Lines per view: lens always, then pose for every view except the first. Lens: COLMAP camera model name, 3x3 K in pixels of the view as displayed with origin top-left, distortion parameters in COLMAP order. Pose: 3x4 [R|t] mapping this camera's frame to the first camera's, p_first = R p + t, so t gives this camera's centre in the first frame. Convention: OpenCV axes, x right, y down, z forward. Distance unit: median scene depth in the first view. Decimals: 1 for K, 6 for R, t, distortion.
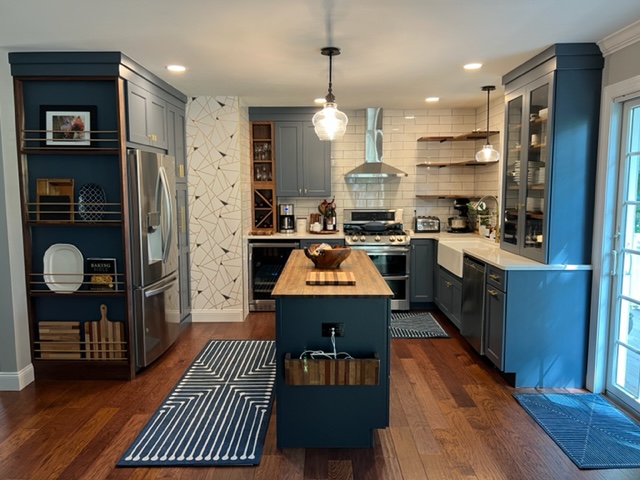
lens RADIAL K [[487.1, 0, 320.0], [0, 487.1, 240.0], [0, 0, 1]] dist [0.063475, -0.068736]
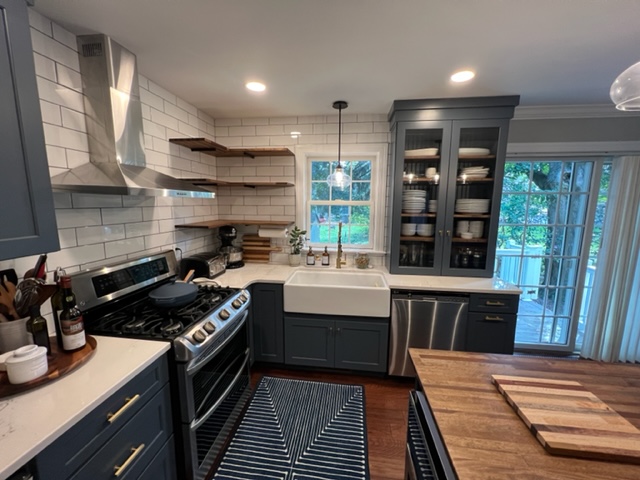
lens RADIAL K [[256.5, 0, 319.4], [0, 256.5, 239.1], [0, 0, 1]] dist [-0.002174, 0.000257]
pose [[0.113776, -0.136307, 0.984112, -0.130354], [0.098213, 0.987235, 0.125385, -0.102579], [-0.988640, 0.082386, 0.125711, 0.804263]]
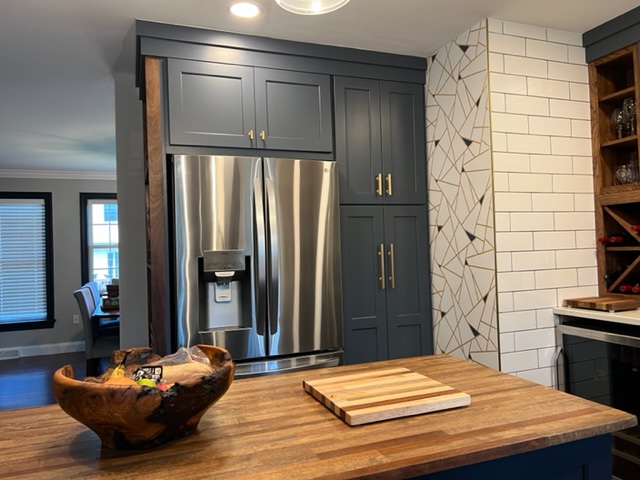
lens RADIAL K [[487.1, 0, 320.0], [0, 487.1, 240.0], [0, 0, 1]] dist [0.063475, -0.068736]
pose [[0.372146, -0.030283, -0.927680, 0.192333], [-0.066839, 0.995998, -0.059326, -0.027717], [0.925764, 0.084084, 0.368633, 0.592488]]
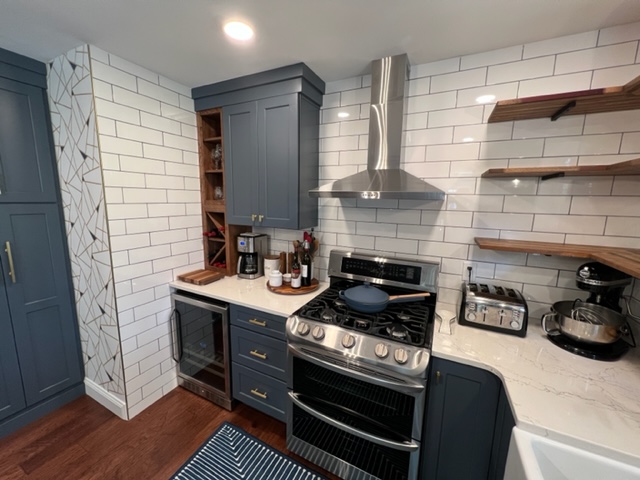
lens RADIAL K [[256.5, 0, 319.4], [0, 256.5, 239.1], [0, 0, 1]] dist [-0.002174, 0.000257]
pose [[0.901149, 0.091191, -0.423810, 0.174088], [-0.070529, 0.995440, 0.064224, -0.100317], [0.427734, -0.027984, 0.903471, 0.736730]]
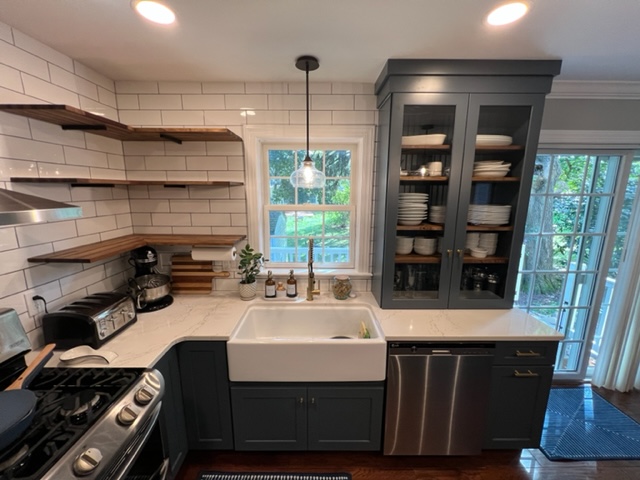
lens RADIAL K [[259.2, 0, 320.0], [0, 259.2, 240.0], [0, 0, 1]] dist [-0.002476, -0.000061]
pose [[-0.012284, -0.180583, 0.983483, -0.002485], [0.102350, 0.978164, 0.180885, -0.125004], [-0.994673, 0.102882, 0.006467, 0.809062]]
